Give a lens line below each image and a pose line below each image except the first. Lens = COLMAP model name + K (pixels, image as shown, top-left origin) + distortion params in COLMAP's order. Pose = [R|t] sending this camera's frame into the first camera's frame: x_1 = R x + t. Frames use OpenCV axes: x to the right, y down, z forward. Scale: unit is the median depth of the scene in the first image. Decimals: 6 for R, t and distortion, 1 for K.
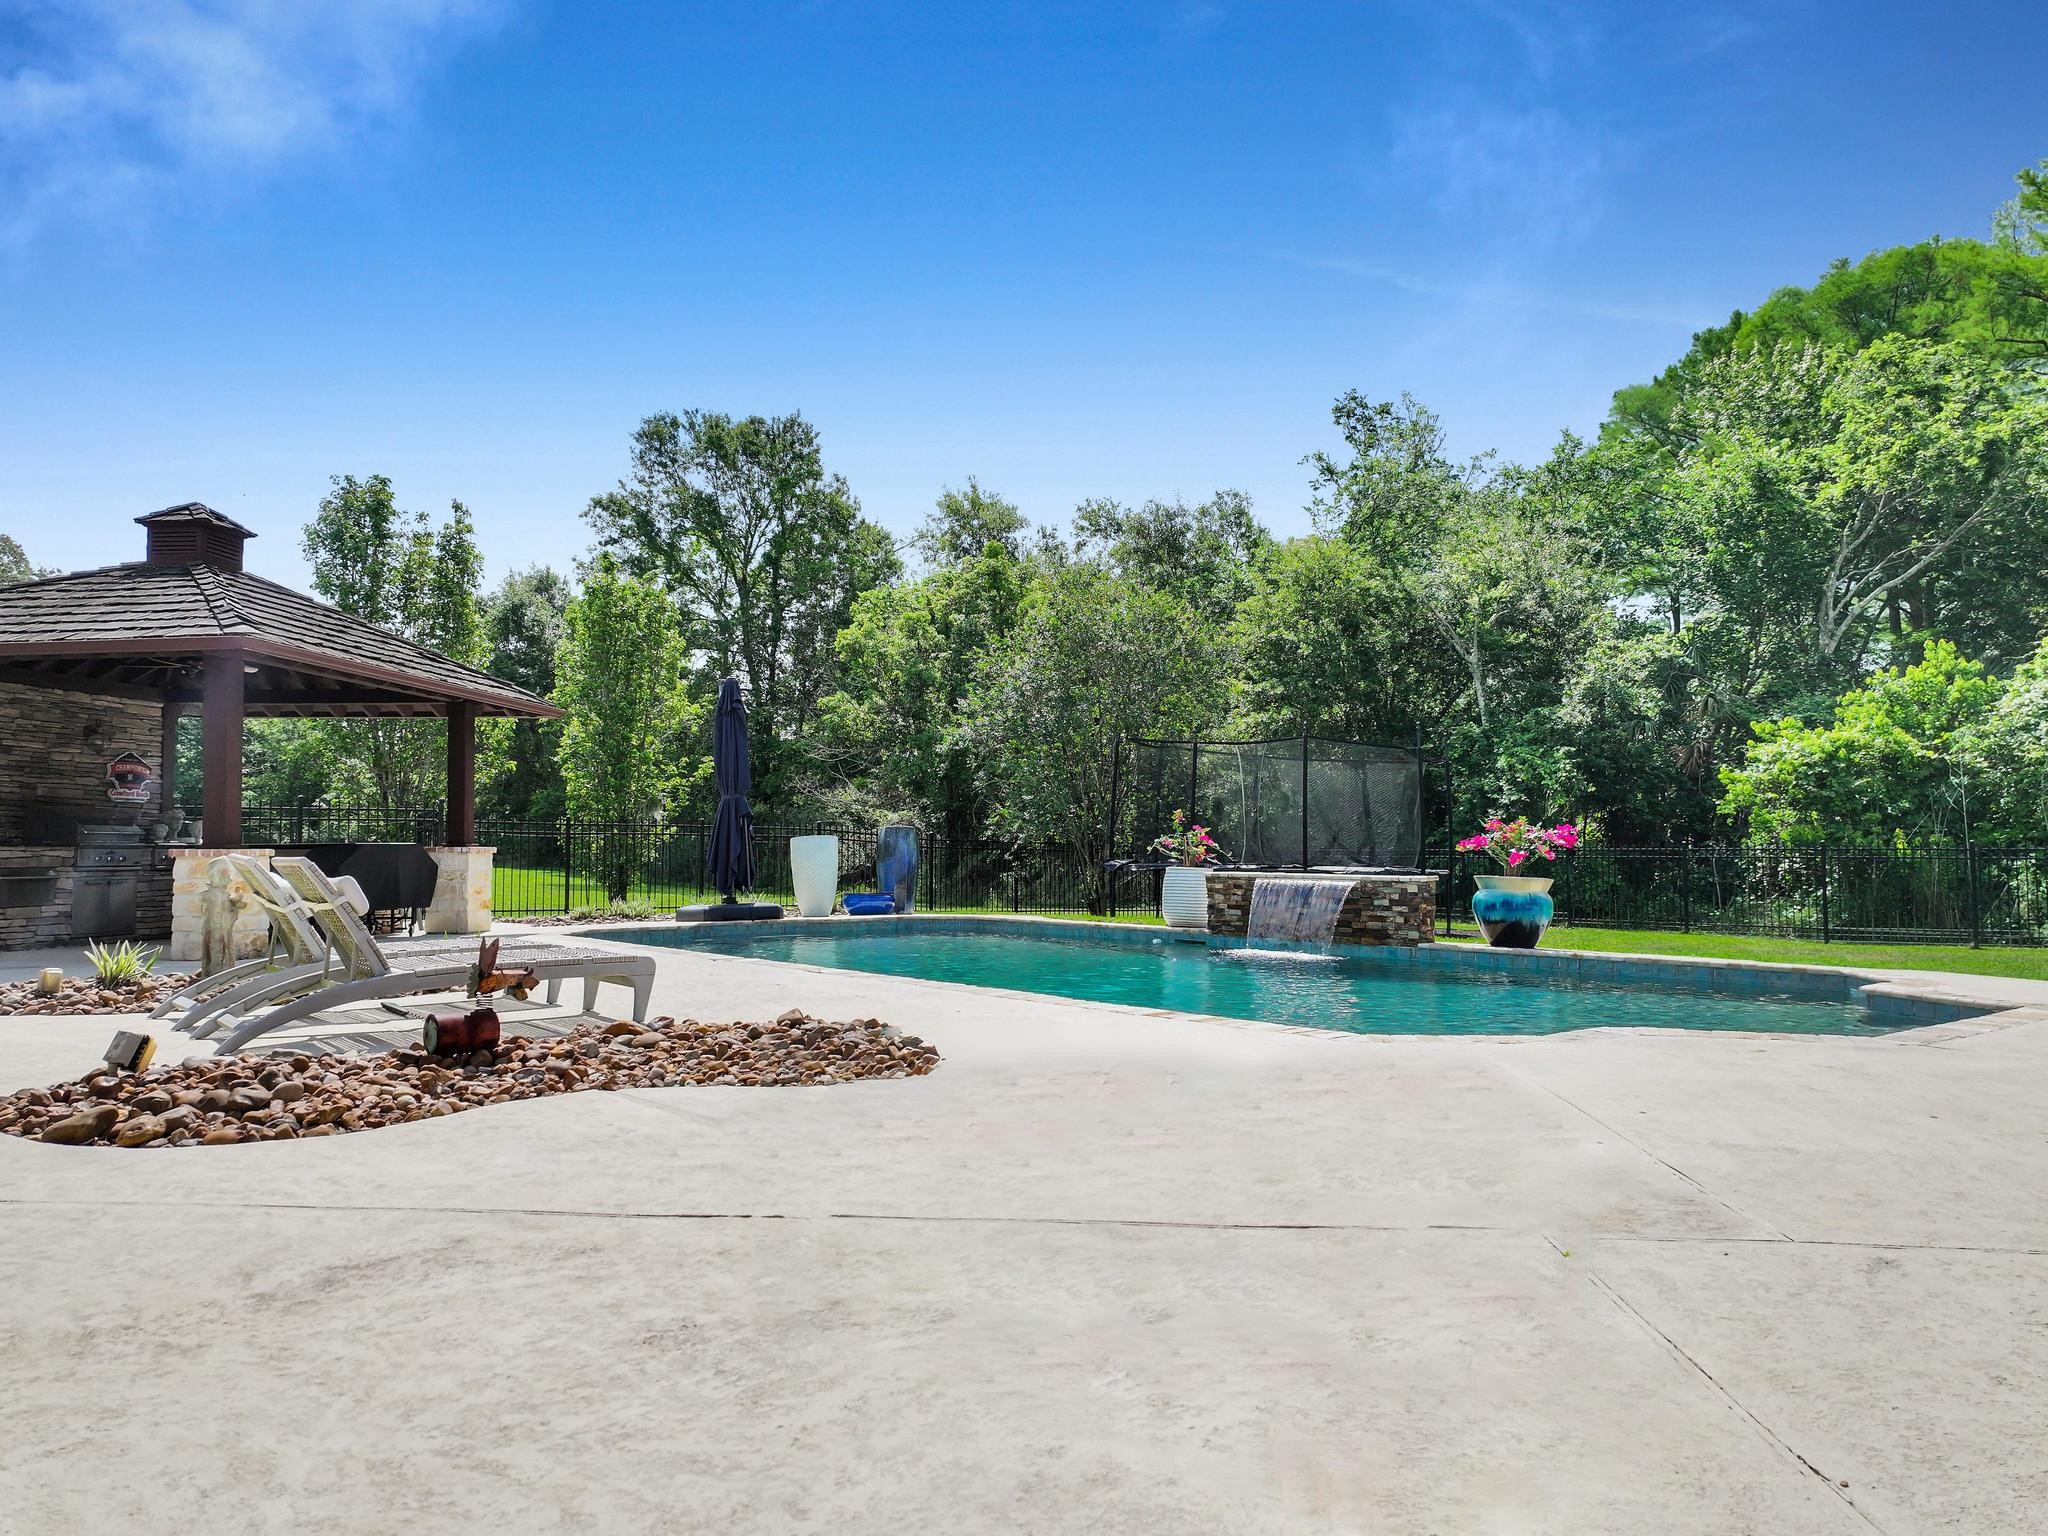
lens RADIAL K [[1442.1, 0, 1024.0], [0, 1442.1, 768.0], [0, 0, 1]] dist [0.019647, 0.002140]
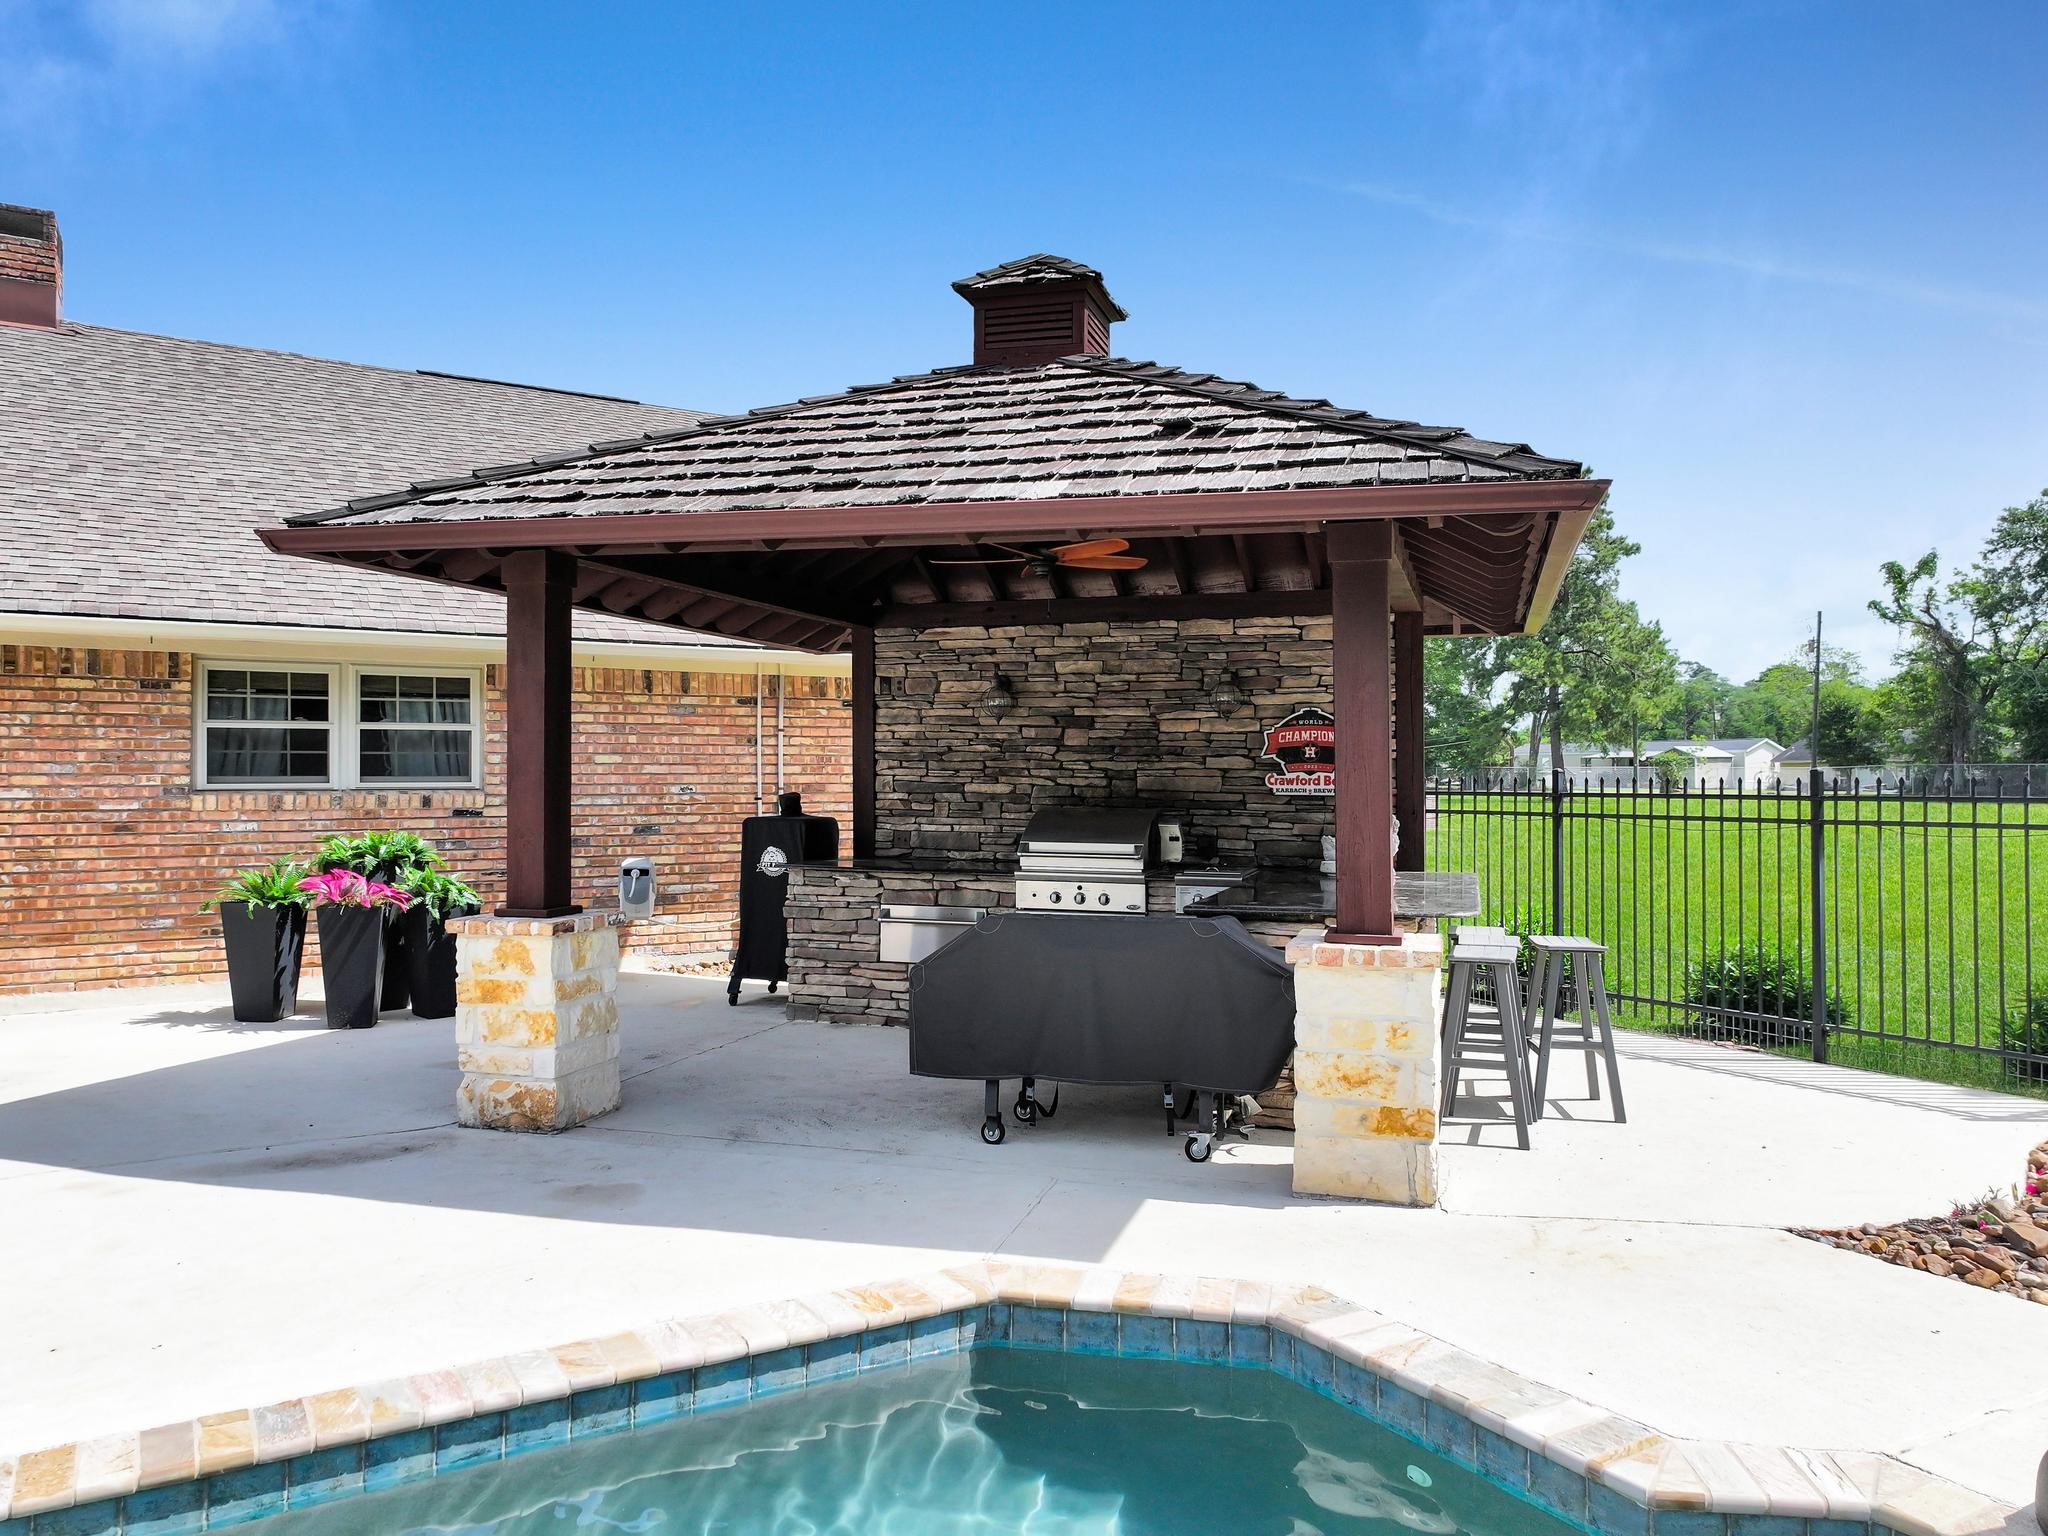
lens RADIAL K [[1442.1, 0, 1024.0], [0, 1442.1, 768.0], [0, 0, 1]] dist [0.019647, 0.002140]
pose [[-0.125335, -0.008307, -0.992080, -0.034508], [0.051297, 0.998573, -0.014842, 0.016091], [0.990787, -0.052750, -0.124730, 1.011877]]
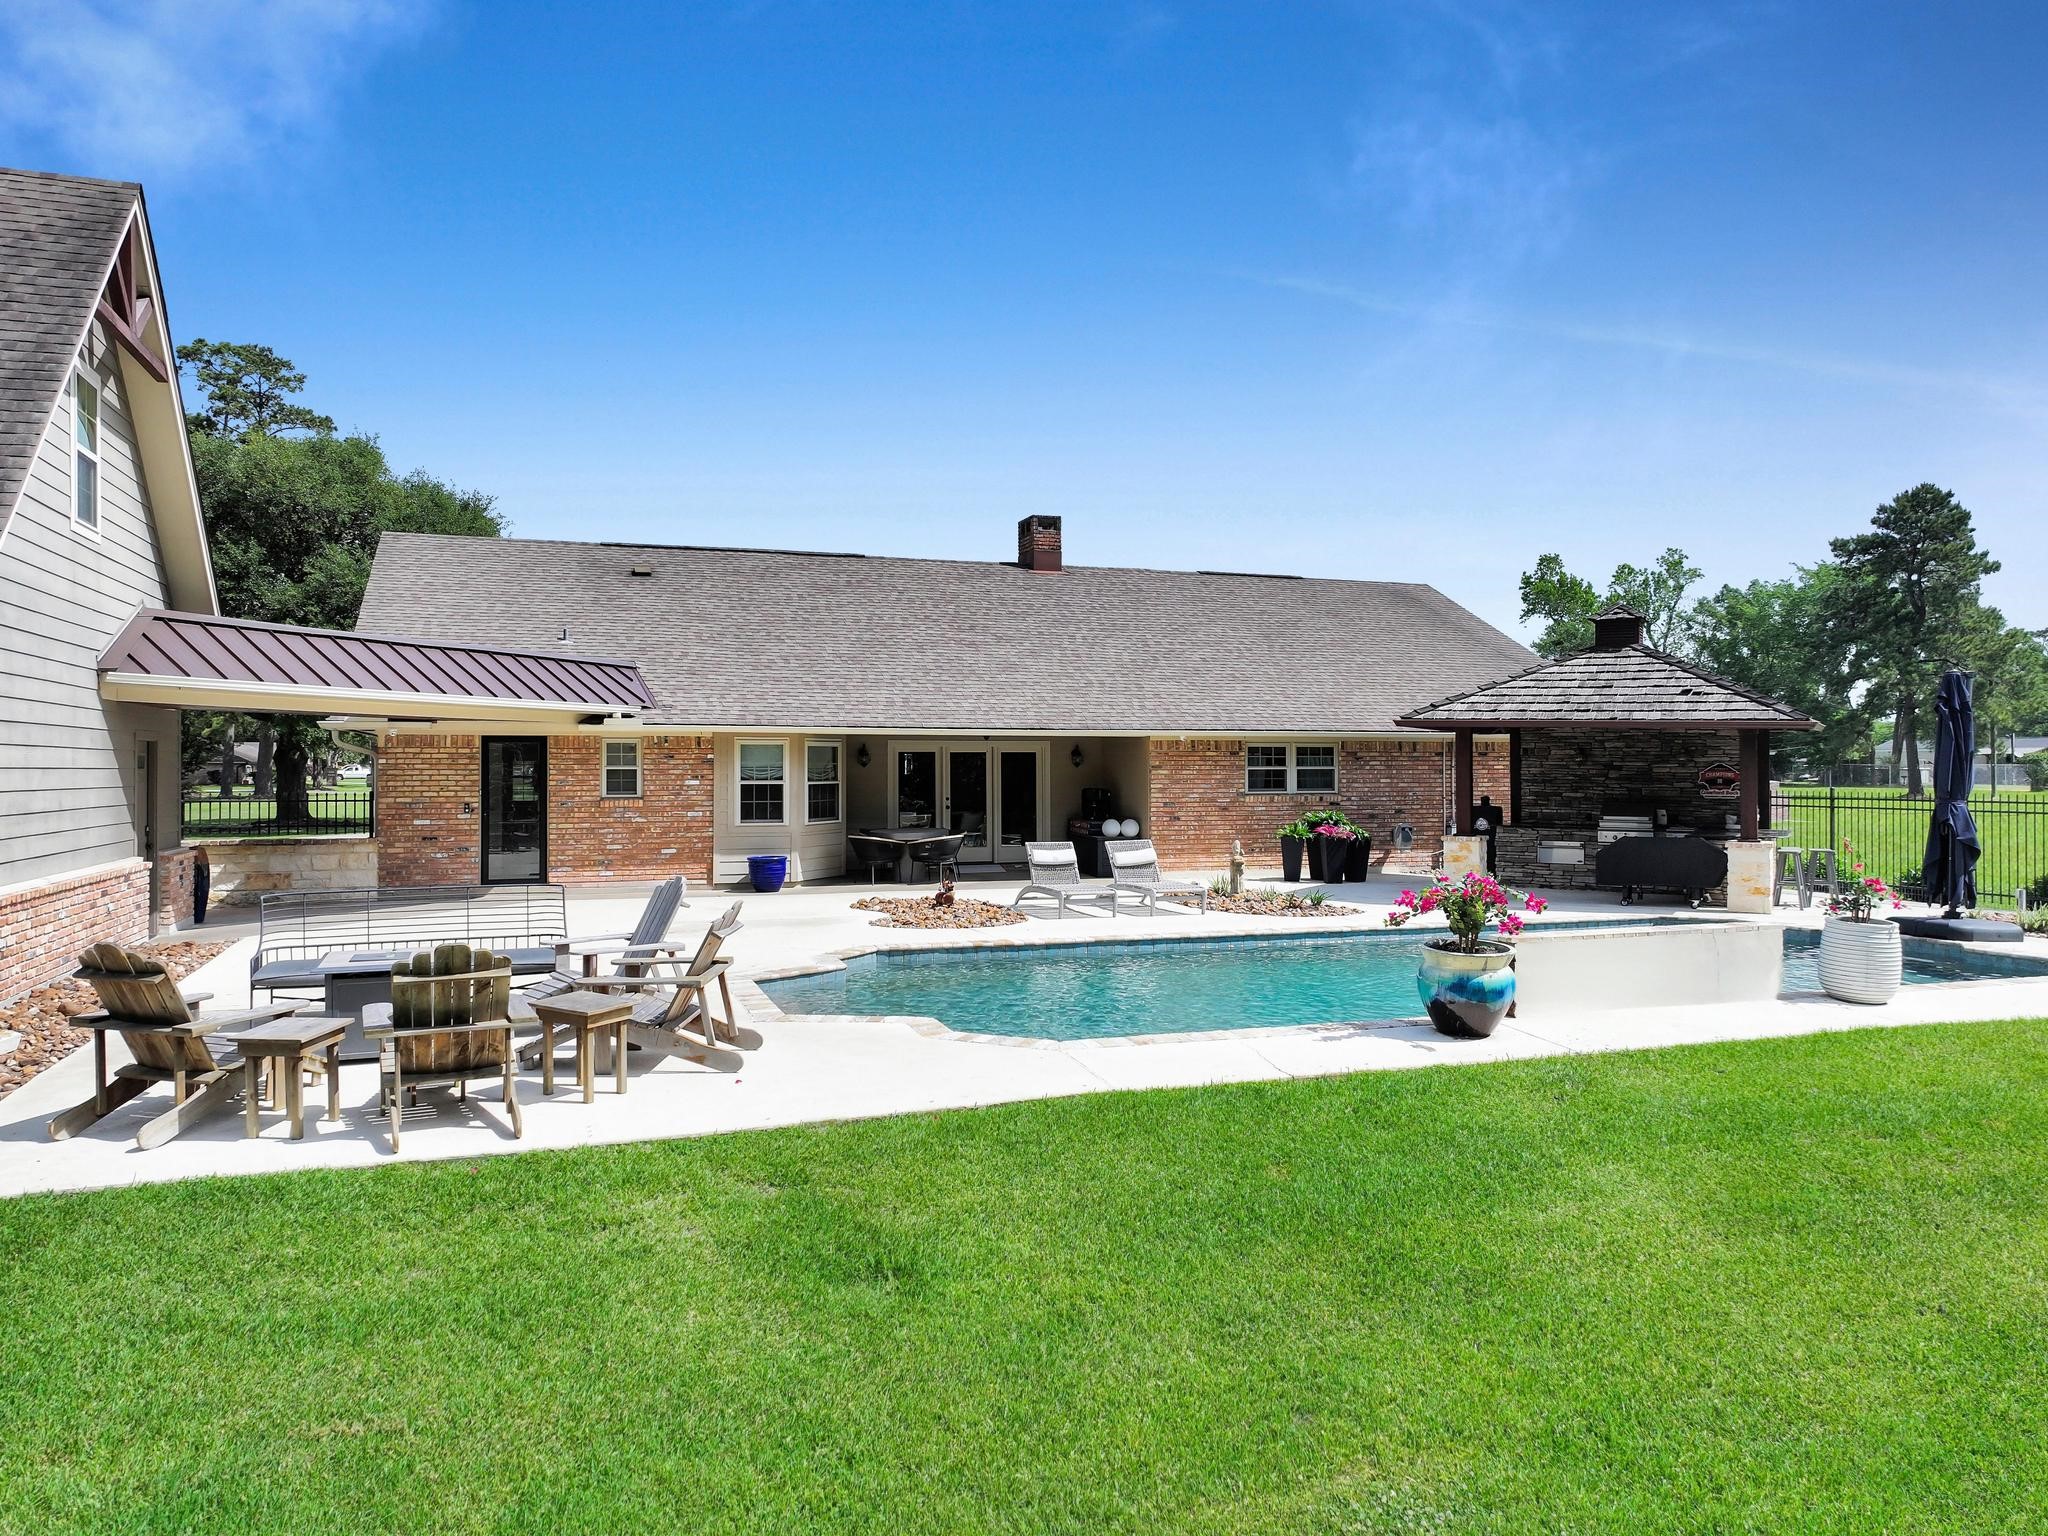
lens RADIAL K [[1460.3, 0, 1024.0], [0, 1460.3, 768.0], [0, 0, 1]] dist [-0.004827, 0.077620]
pose [[-0.327272, -0.001521, -0.944929, 1.021279], [0.048577, 0.998649, -0.018431, -0.013971], [0.943681, -0.051934, -0.326756, 0.871387]]
